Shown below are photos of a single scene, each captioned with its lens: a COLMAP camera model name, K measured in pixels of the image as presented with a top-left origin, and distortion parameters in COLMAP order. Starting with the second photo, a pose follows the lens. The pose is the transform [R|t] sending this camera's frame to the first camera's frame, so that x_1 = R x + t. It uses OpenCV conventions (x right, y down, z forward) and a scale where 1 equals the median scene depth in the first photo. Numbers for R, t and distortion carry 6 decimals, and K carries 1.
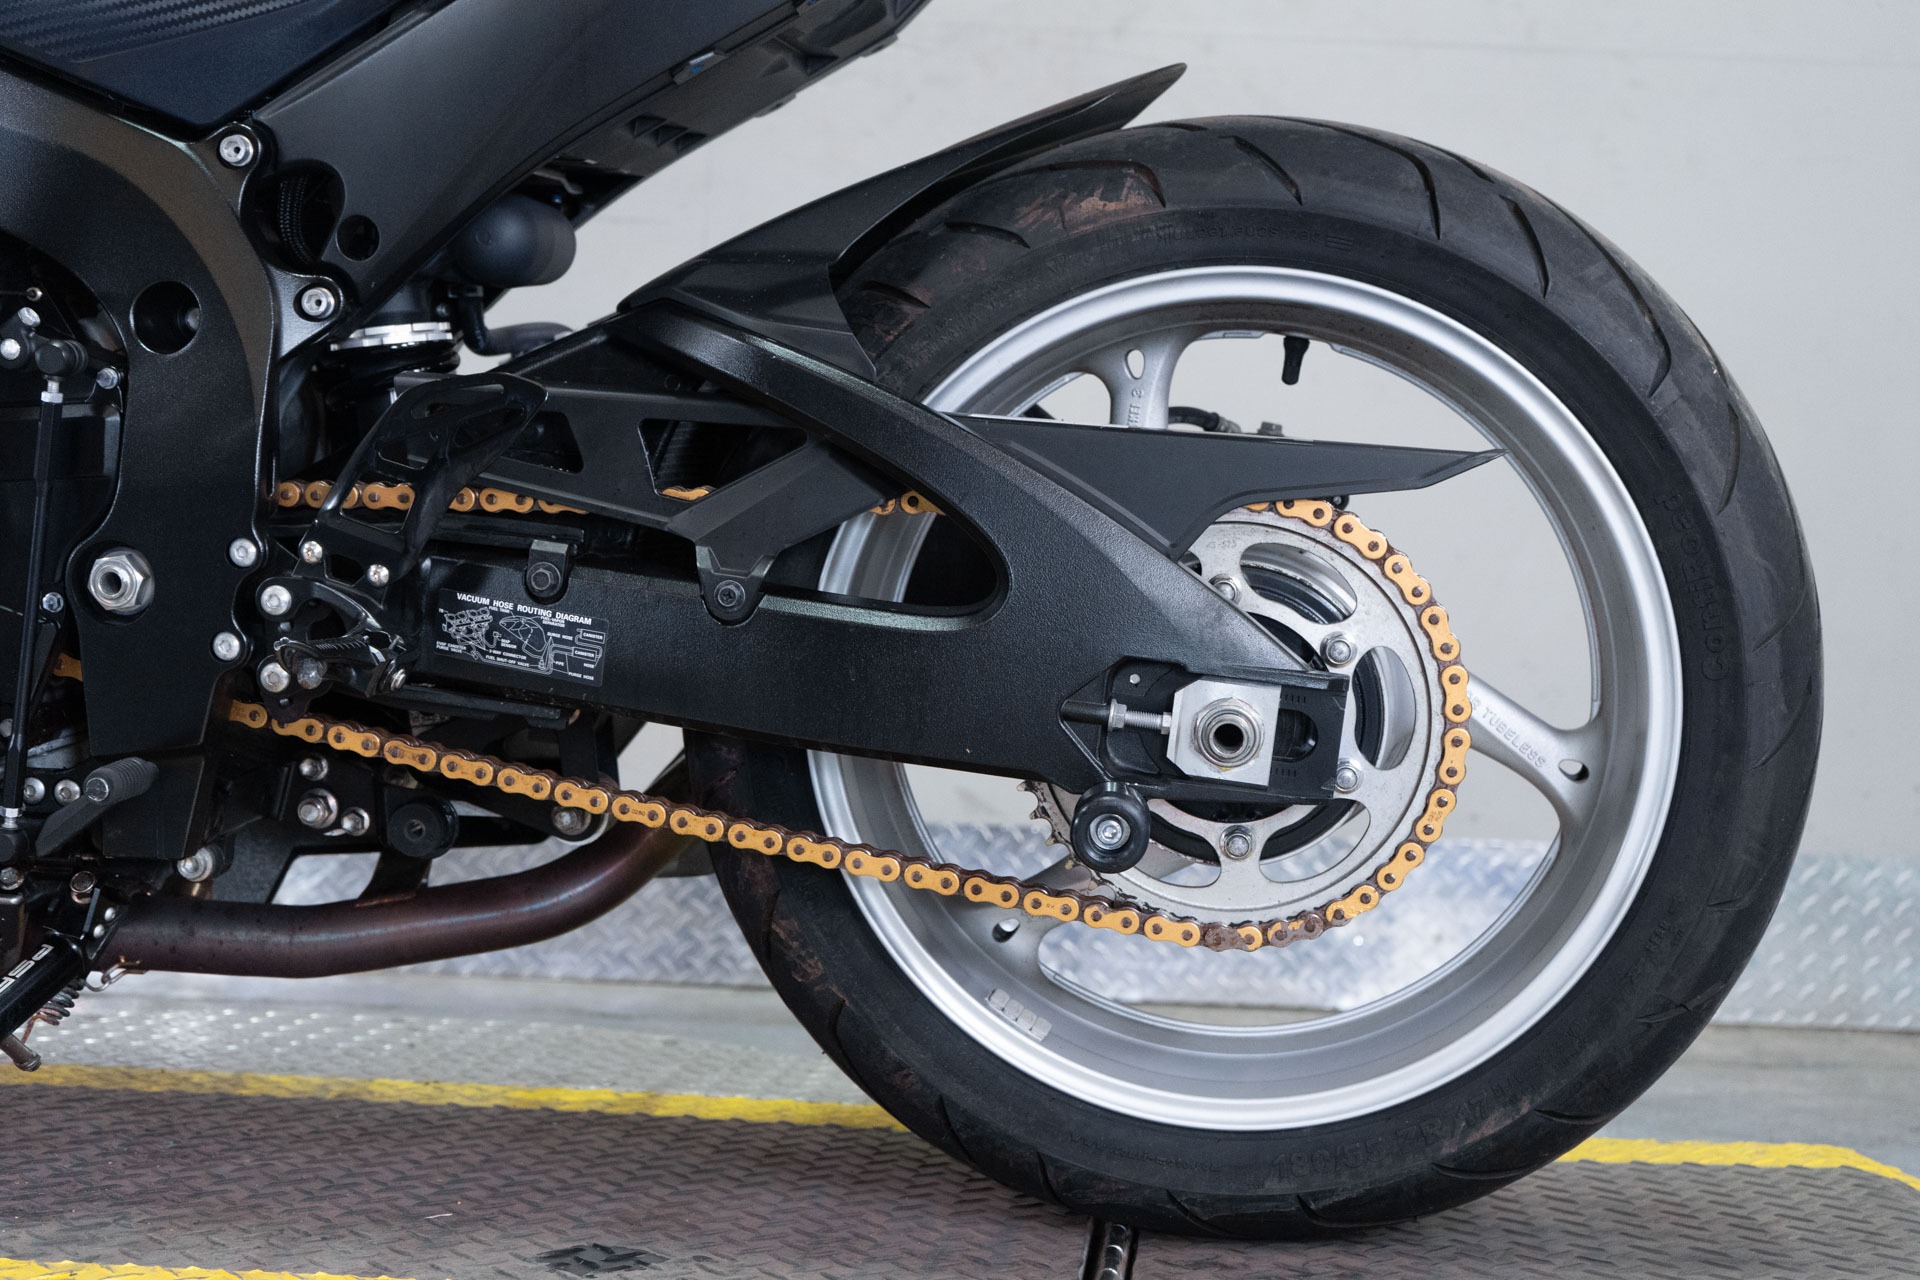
lens RADIAL K [[2467.1, 0, 939.0], [0, 2467.1, 640.9], [0, 0, 1]] dist [0.015080, 0.000000]
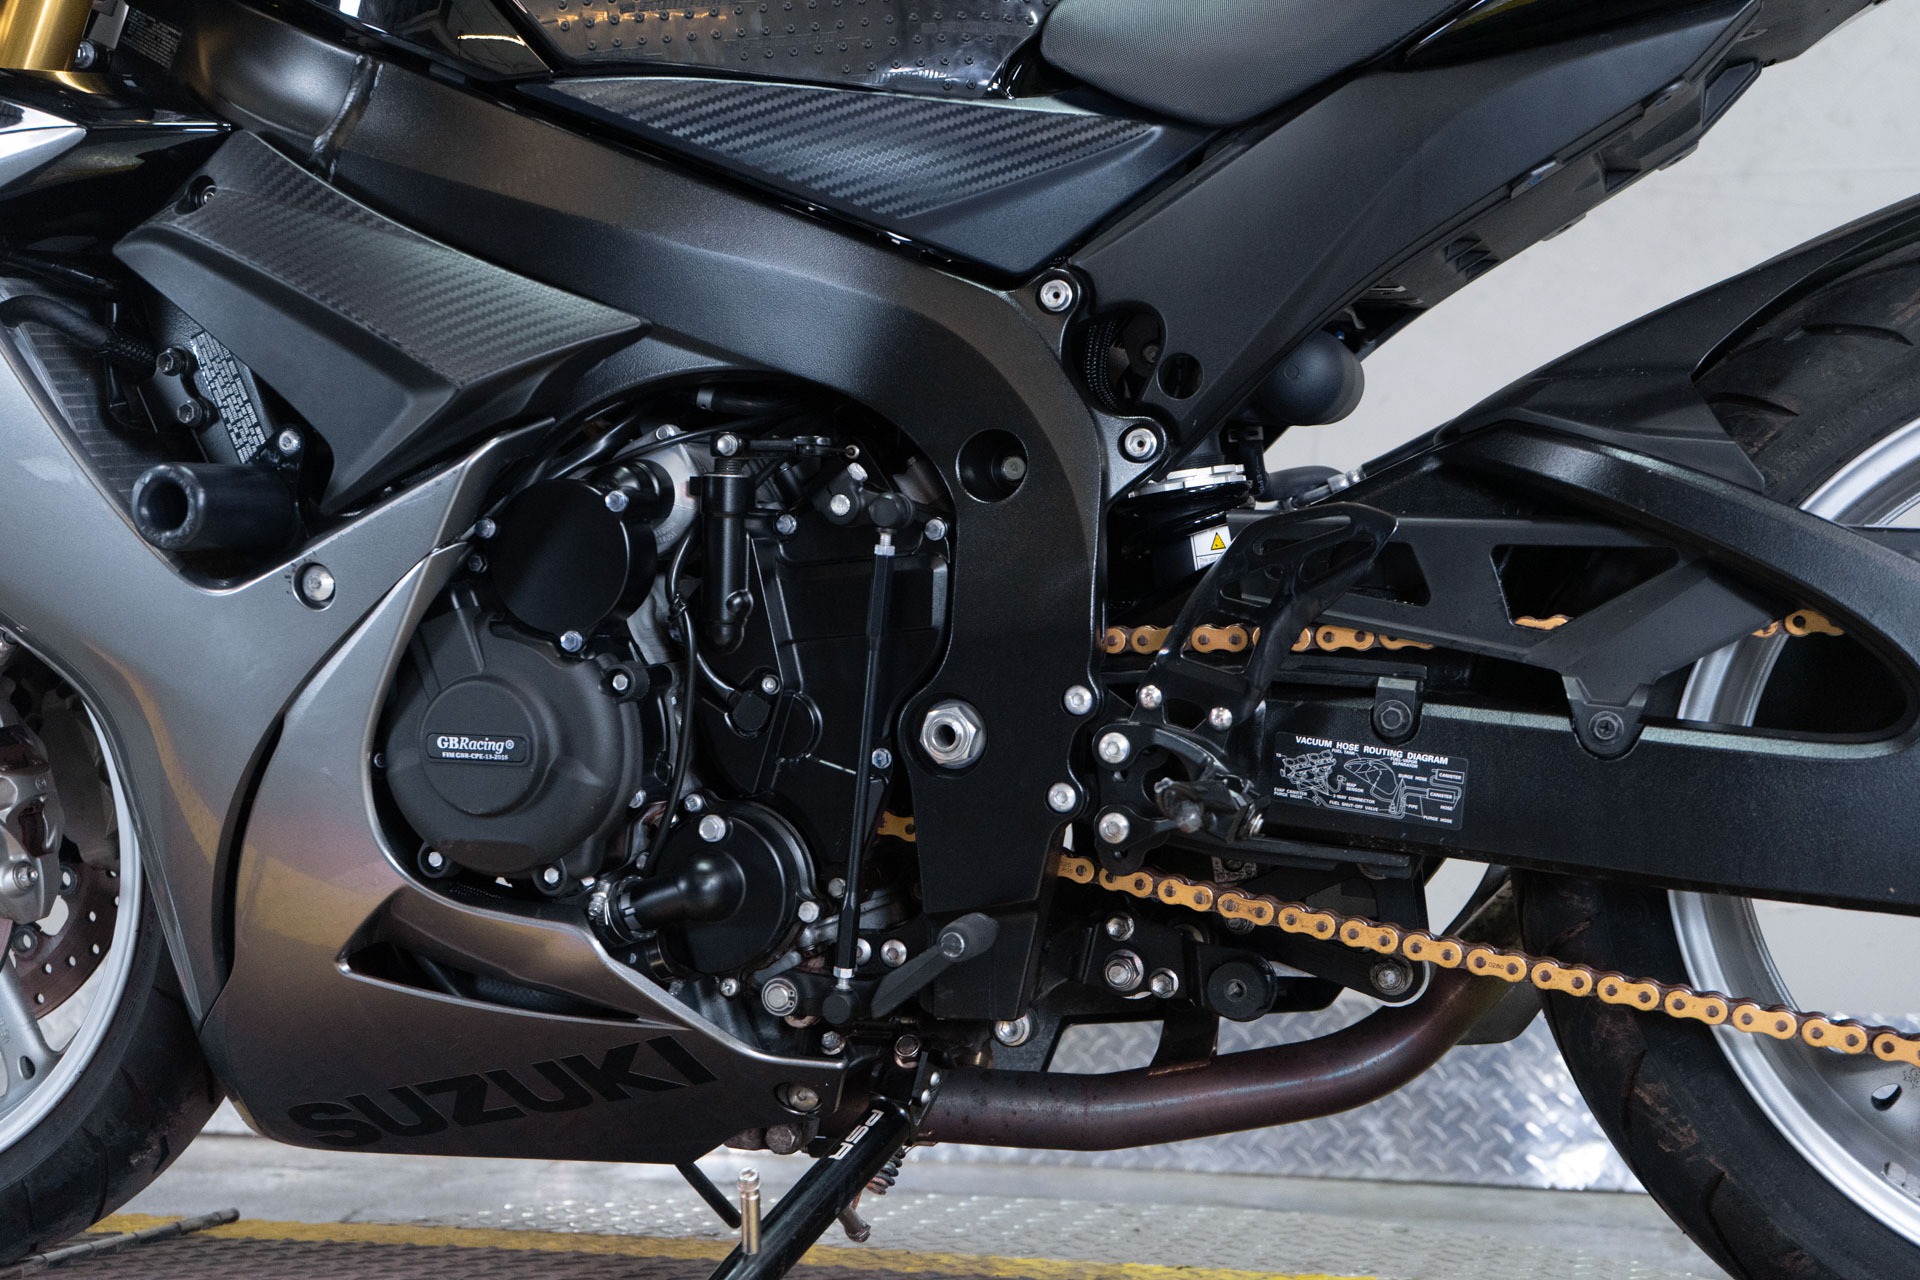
lens RADIAL K [[2467.1, 0, 957.4], [0, 2467.1, 625.0], [0, 0, 1]] dist [0.015080, 0.000000]
pose [[0.983065, -0.037119, -0.179457, -0.150769], [0.021183, 0.995724, -0.089915, 0.020847], [0.182027, 0.084591, 0.979648, 0.035946]]
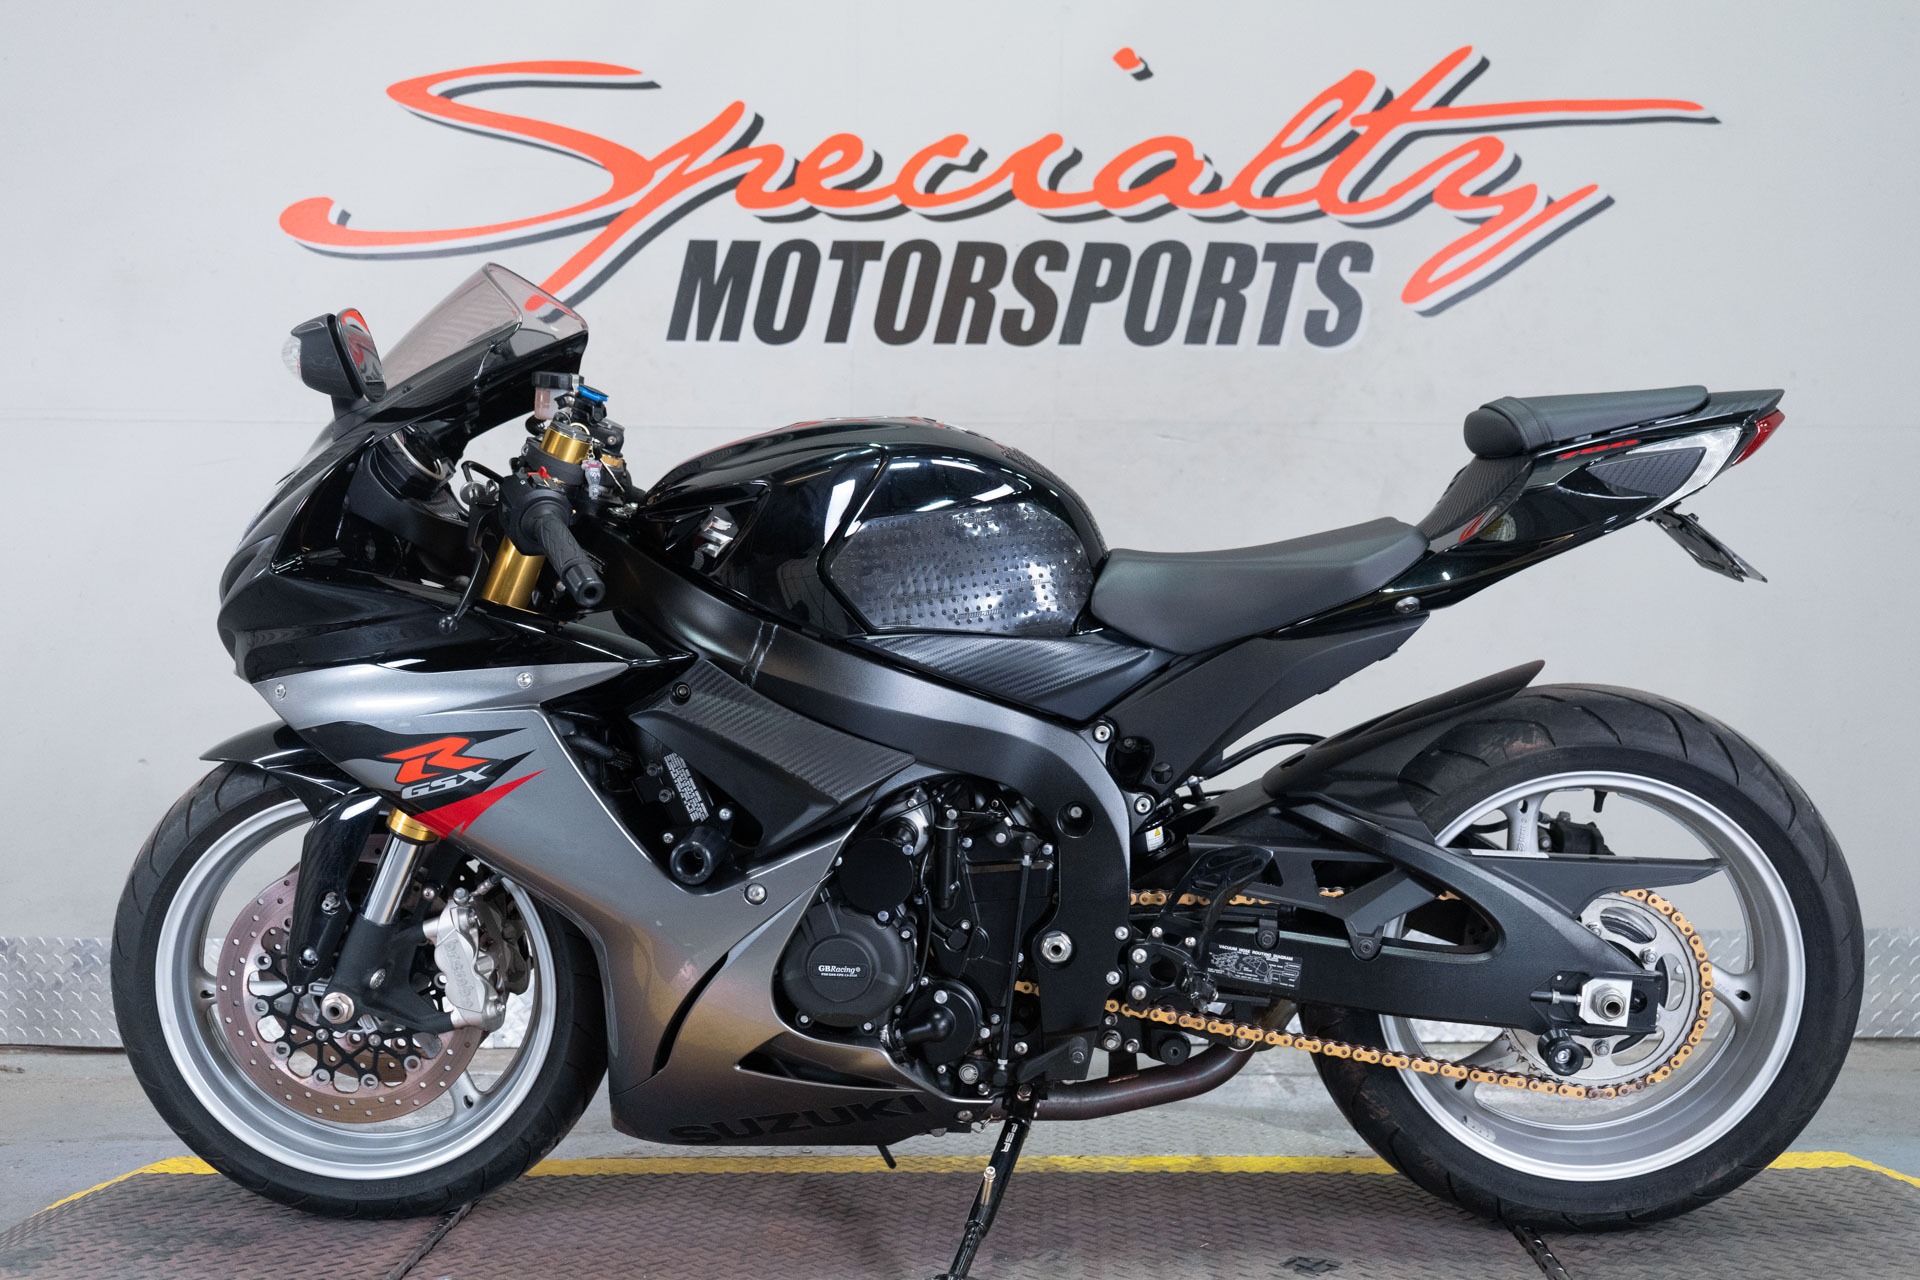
lens RADIAL K [[2035.6, 0, 963.5], [0, 2035.6, 643.7], [0, 0, 1]] dist [0.001123, 0.000000]
pose [[0.997410, -0.043046, 0.057627, -0.493547], [0.042984, 0.999073, 0.002314, -0.282356], [-0.057674, 0.000169, 0.998335, -0.677712]]
